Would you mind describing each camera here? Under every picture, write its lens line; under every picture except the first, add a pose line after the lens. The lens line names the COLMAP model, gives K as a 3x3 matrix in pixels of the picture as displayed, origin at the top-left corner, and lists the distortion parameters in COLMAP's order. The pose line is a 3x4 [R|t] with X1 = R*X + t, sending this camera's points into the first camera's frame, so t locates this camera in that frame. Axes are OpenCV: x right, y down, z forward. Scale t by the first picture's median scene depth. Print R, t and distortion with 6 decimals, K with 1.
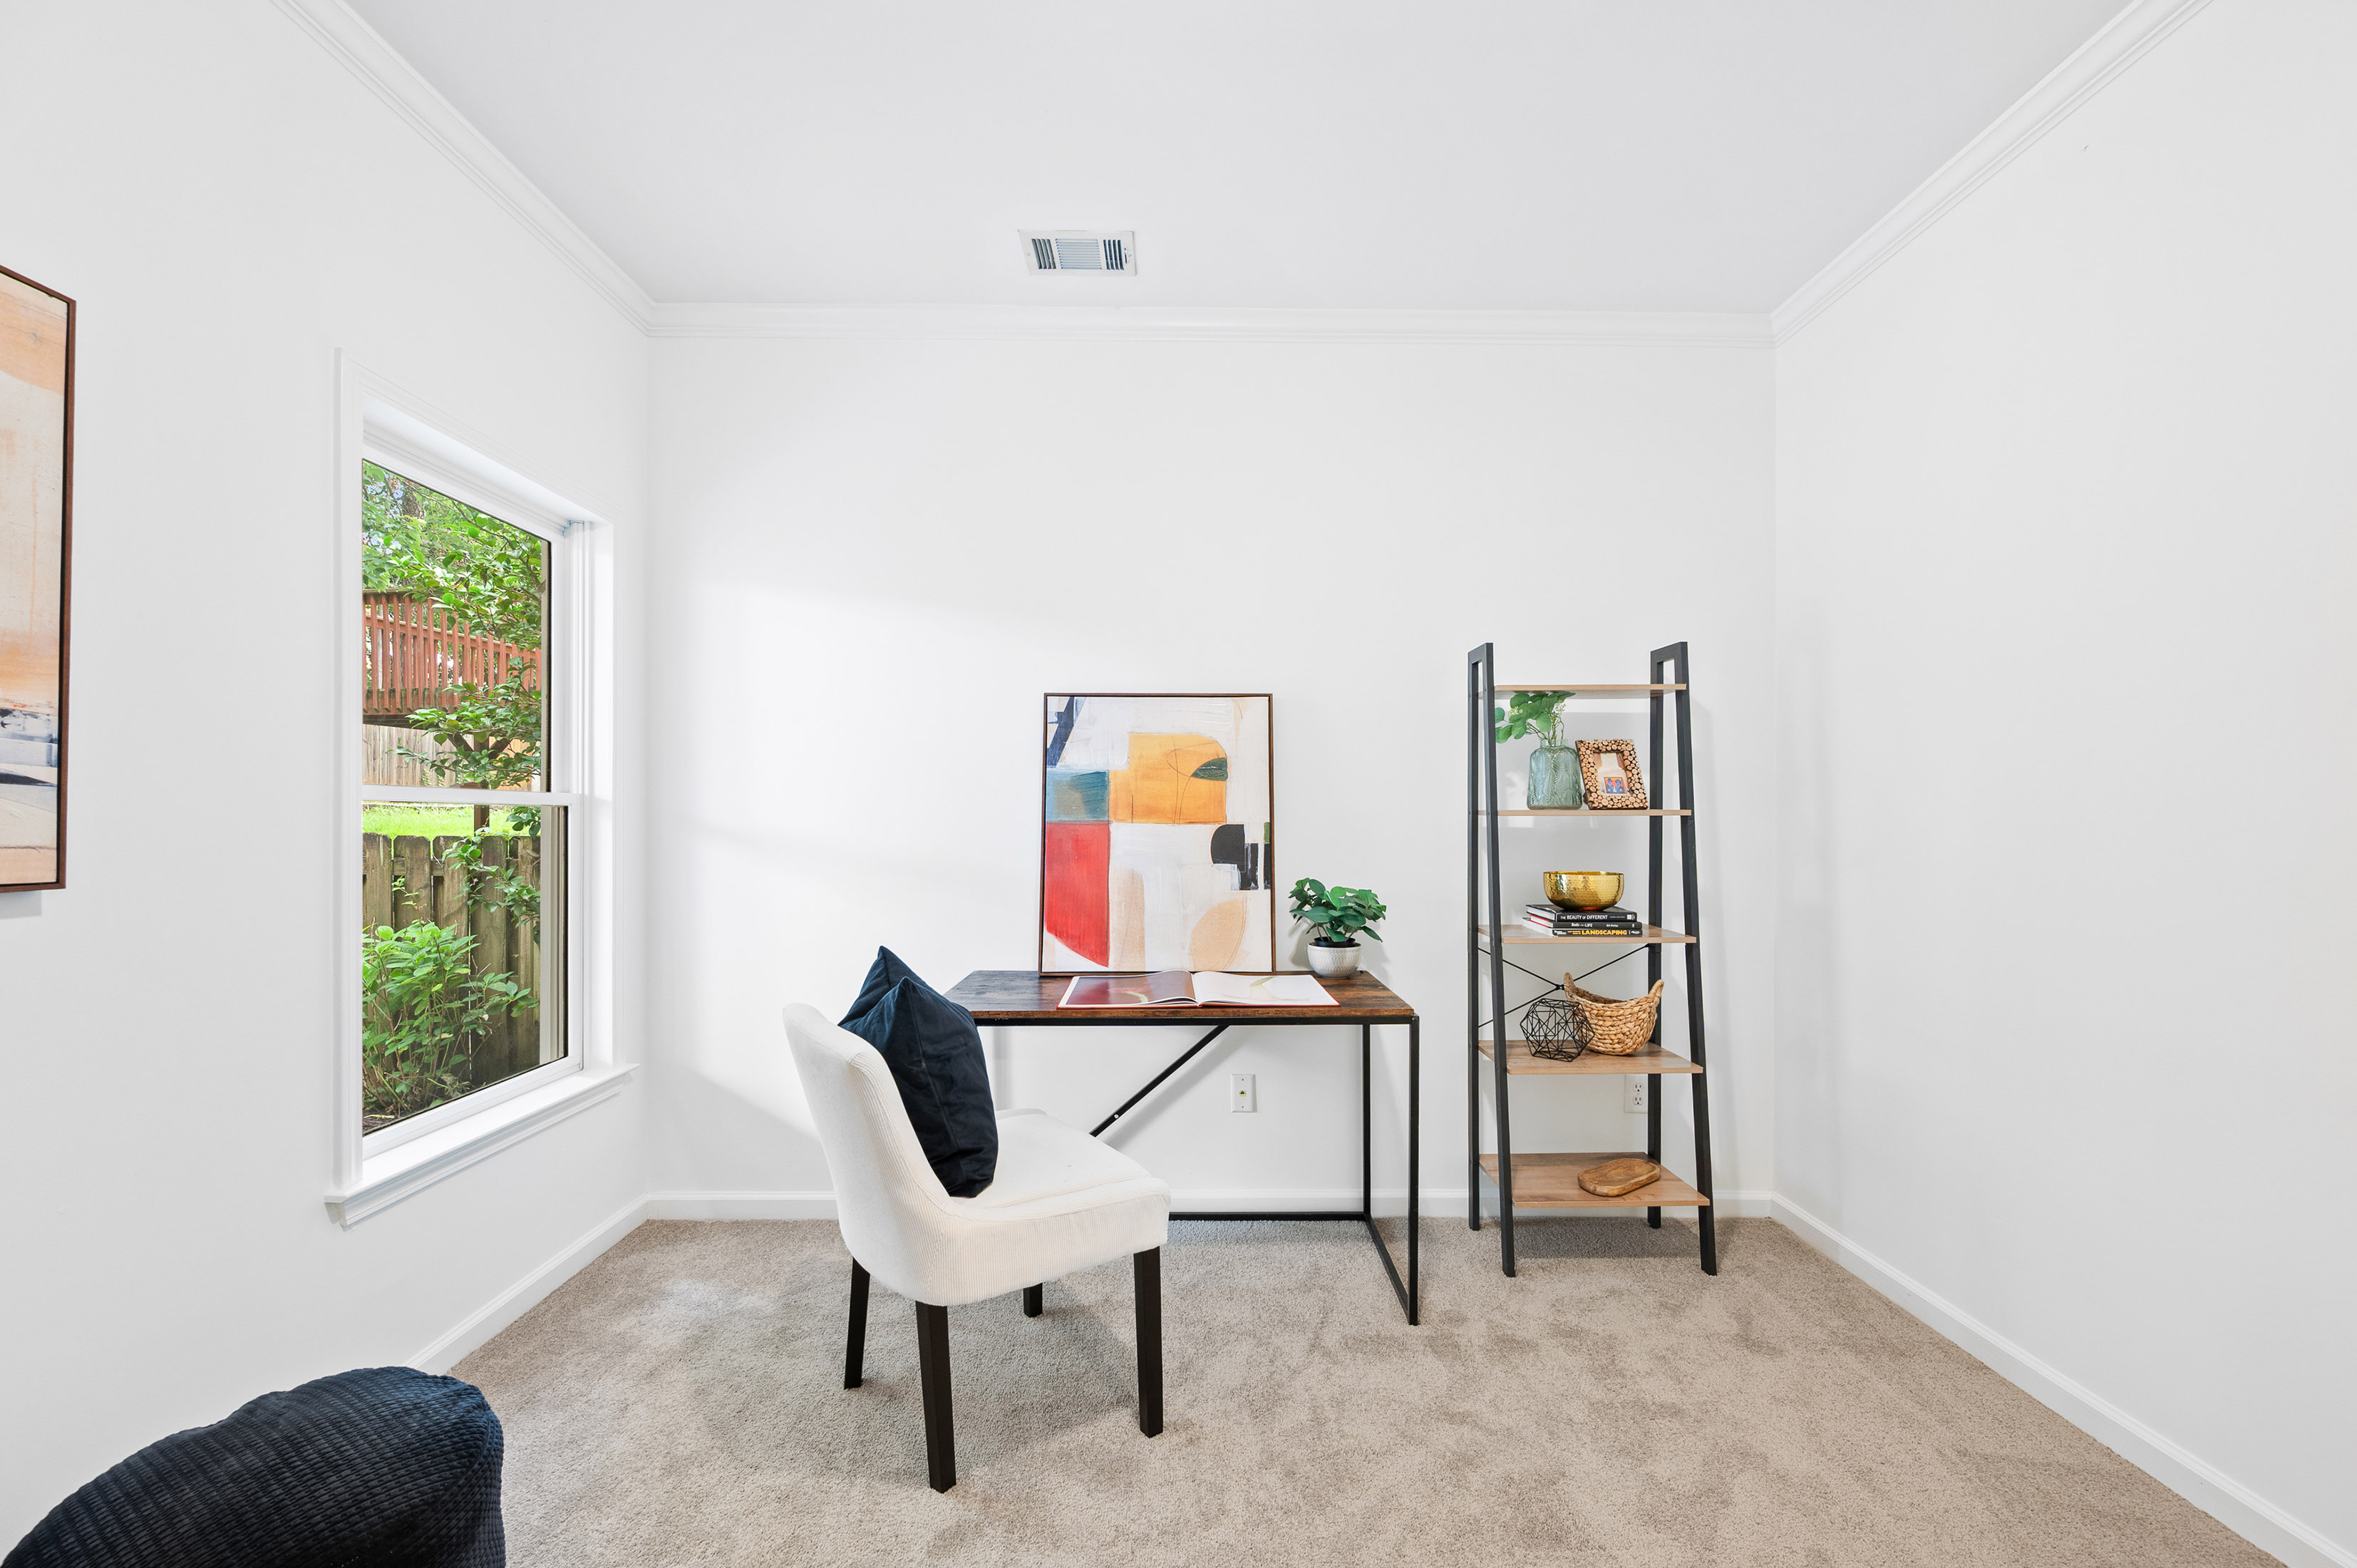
lens RADIAL K [[928.5, 0, 1182.2], [0, 928.5, 812.2], [0, 0, 1]] dist [0.001404, 0.000040]
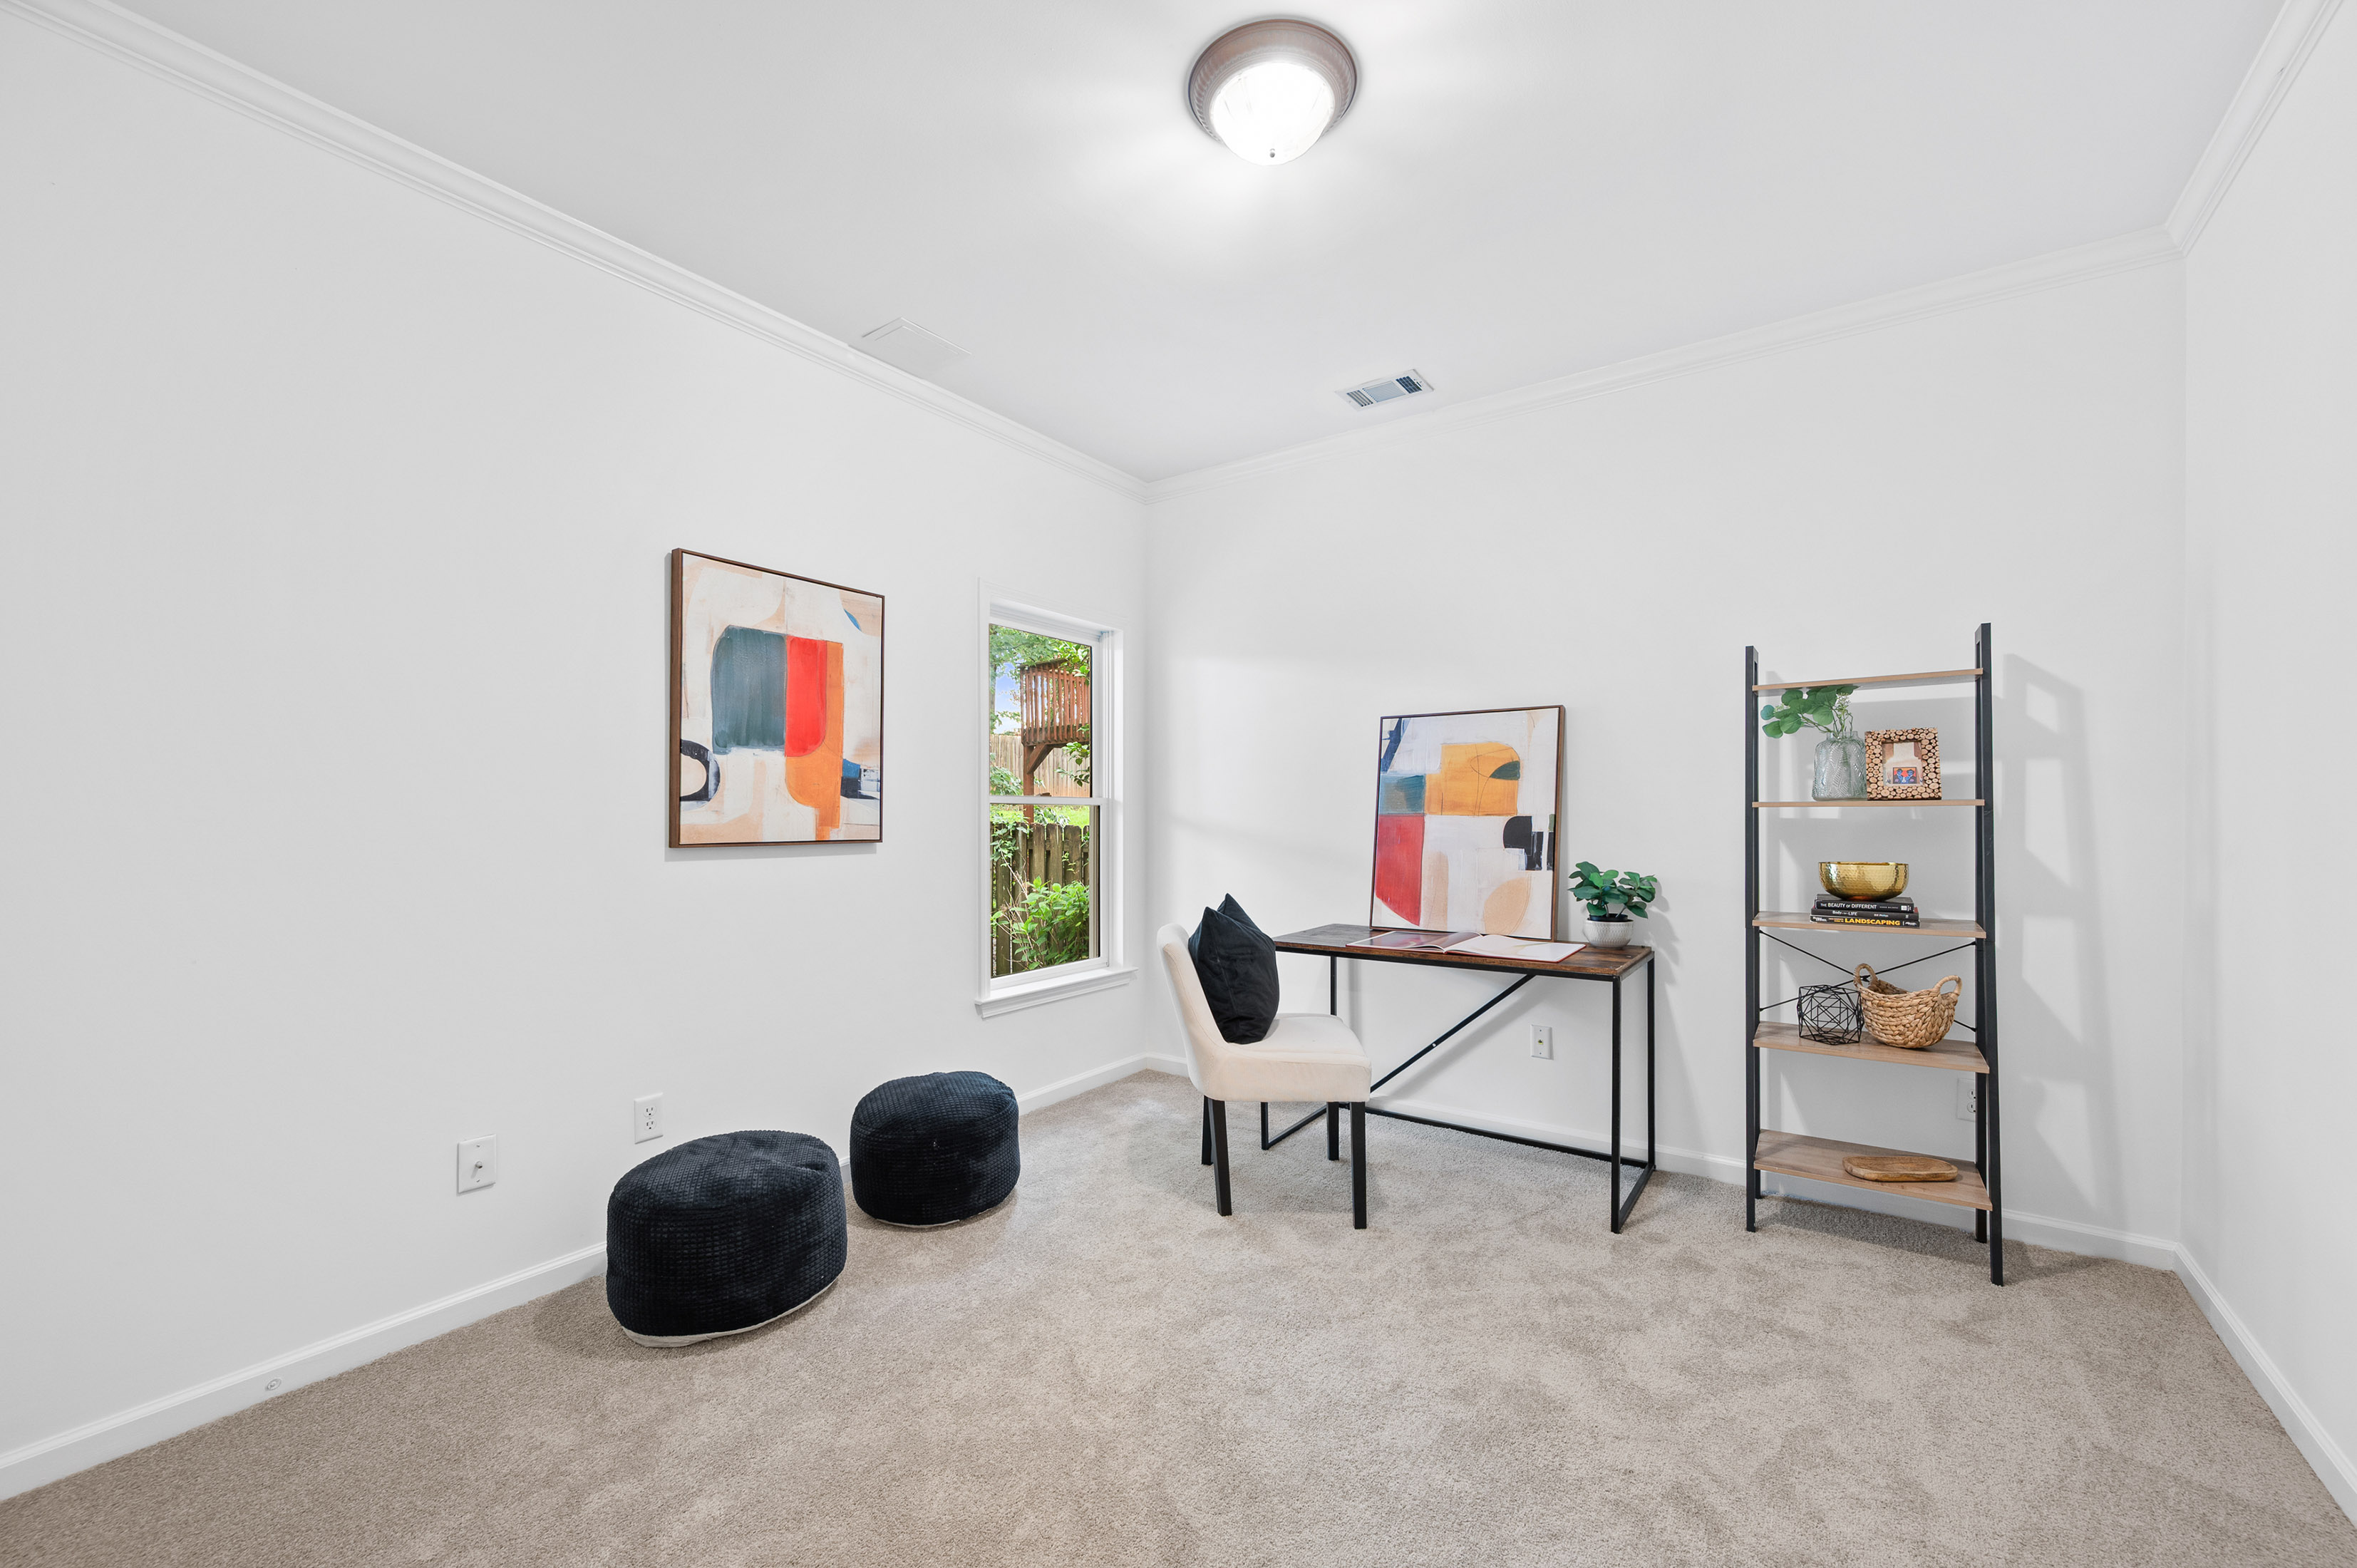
lens RADIAL K [[925.8, 0, 1190.8], [0, 925.8, 800.3], [0, 0, 1]] dist [-0.000788, 0.000525]
pose [[0.814037, -0.011831, -0.580692, 0.415872], [0.007389, 0.999923, -0.010014, 0.001797], [0.580766, 0.003861, 0.814062, -0.240323]]
